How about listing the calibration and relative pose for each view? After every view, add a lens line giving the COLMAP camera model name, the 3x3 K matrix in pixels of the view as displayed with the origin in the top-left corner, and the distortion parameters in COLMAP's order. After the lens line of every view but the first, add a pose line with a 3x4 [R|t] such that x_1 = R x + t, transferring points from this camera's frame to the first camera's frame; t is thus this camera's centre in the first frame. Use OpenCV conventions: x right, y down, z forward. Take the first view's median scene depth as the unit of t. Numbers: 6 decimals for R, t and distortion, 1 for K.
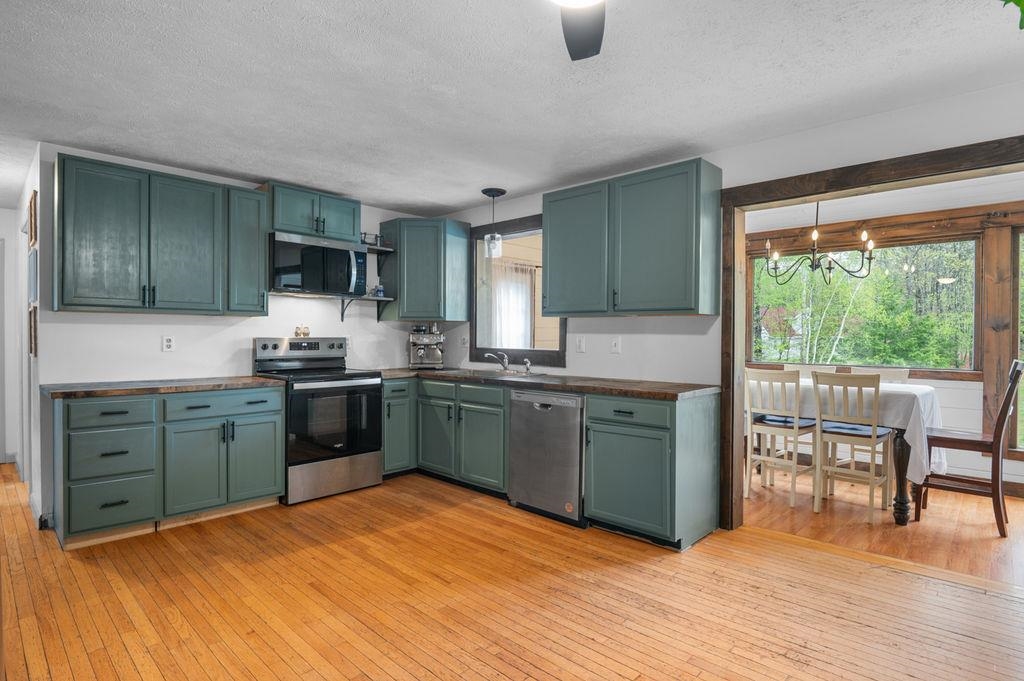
lens RADIAL K [[532.0, 0, 506.4], [0, 532.0, 340.3], [0, 0, 1]] dist [-0.017652, -0.001113]
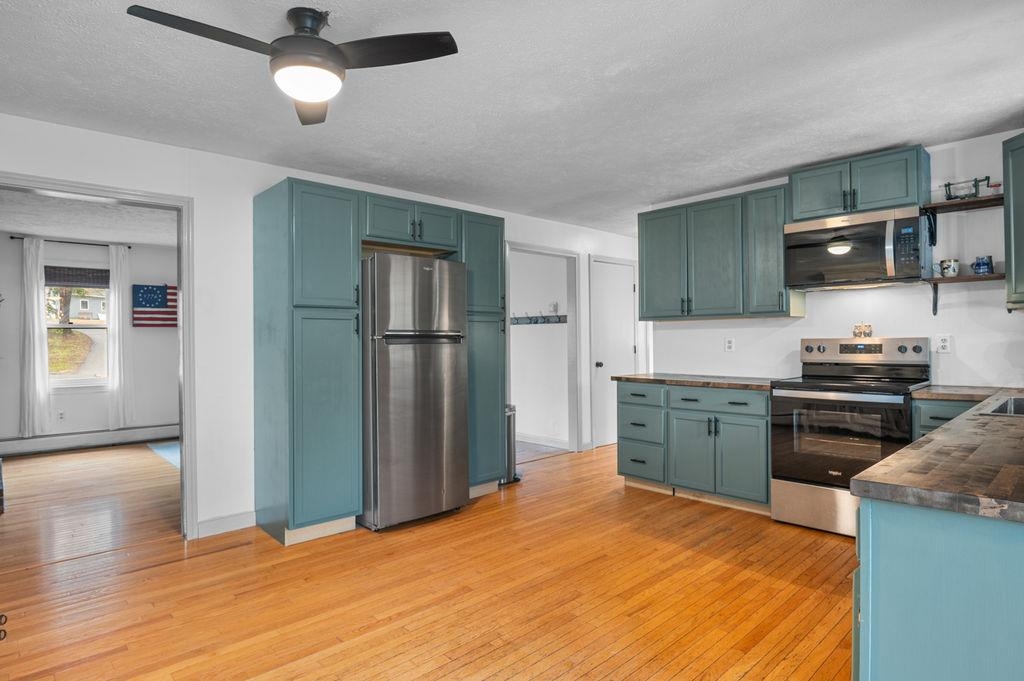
lens RADIAL K [[556.7, 0, 512.0], [0, 556.7, 340.5], [0, 0, 1]] dist [-0.002773, -0.001206]
pose [[-0.046161, -0.001645, -0.998933, 0.622223], [0.004477, 0.999988, -0.001853, -0.003095], [0.998924, -0.004558, -0.046153, 0.630995]]
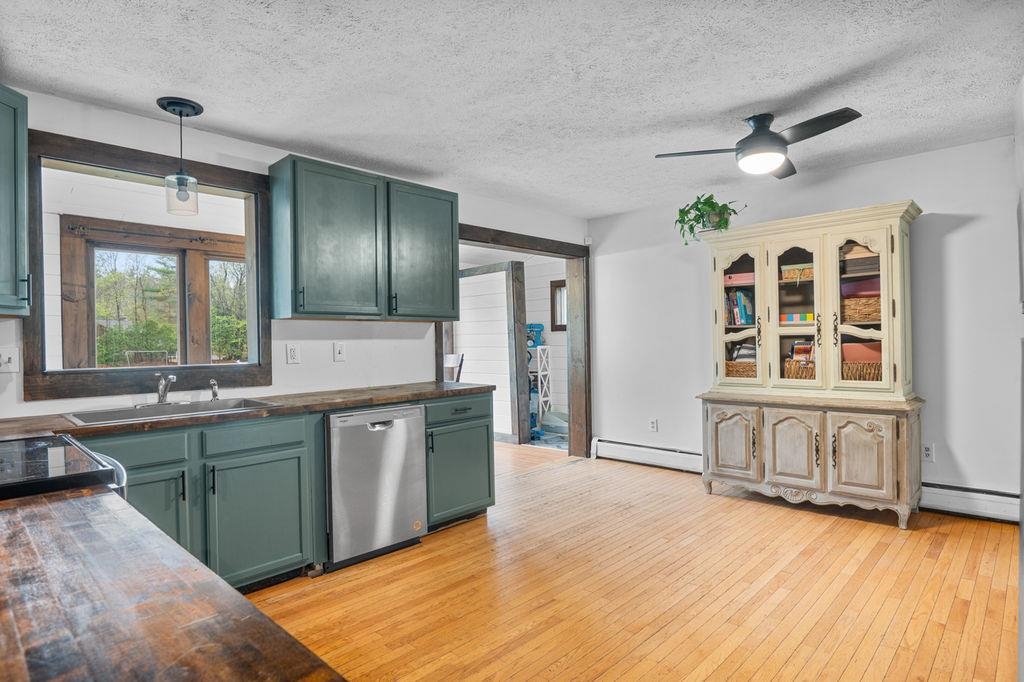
lens RADIAL K [[556.7, 0, 512.0], [0, 556.7, 341.0], [0, 0, 1]] dist [-0.002773, -0.001206]
pose [[-0.001693, -0.007897, 0.999967, -0.816325], [0.025371, 0.999647, 0.007938, -0.010712], [-0.999677, 0.025383, -0.001492, 0.791342]]
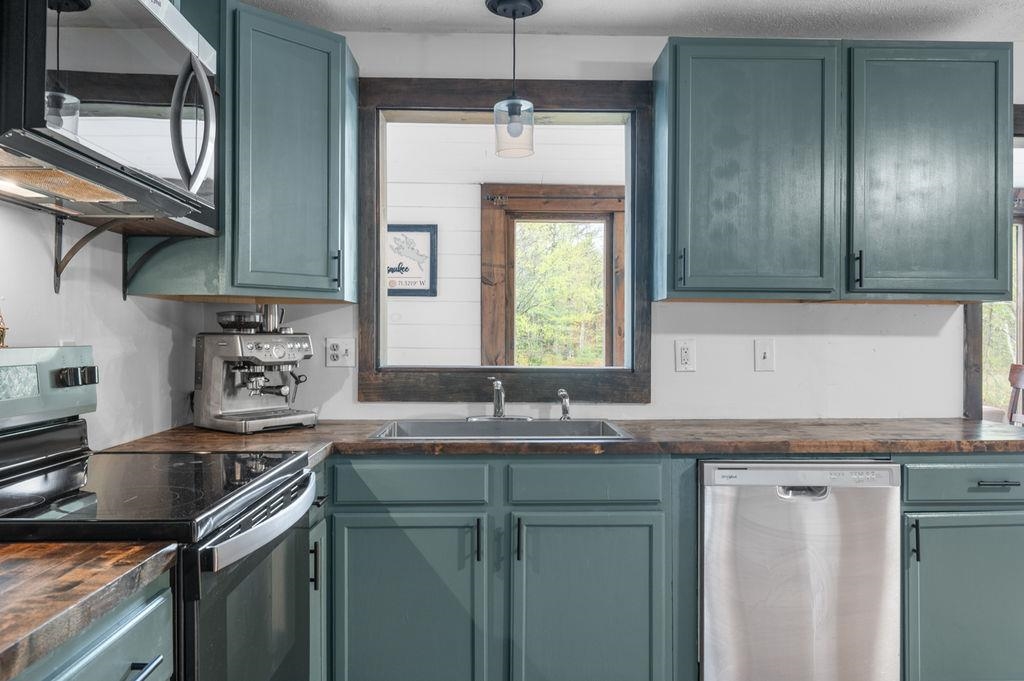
lens RADIAL K [[771.6, 0, 512.0], [0, 771.6, 336.1], [0, 0, 1]] dist [0.005474, -0.001670]
pose [[0.700081, -0.002013, 0.714061, -0.586662], [0.007062, 0.999967, -0.004105, -0.010156], [-0.714028, 0.007916, 0.700072, 0.710377]]
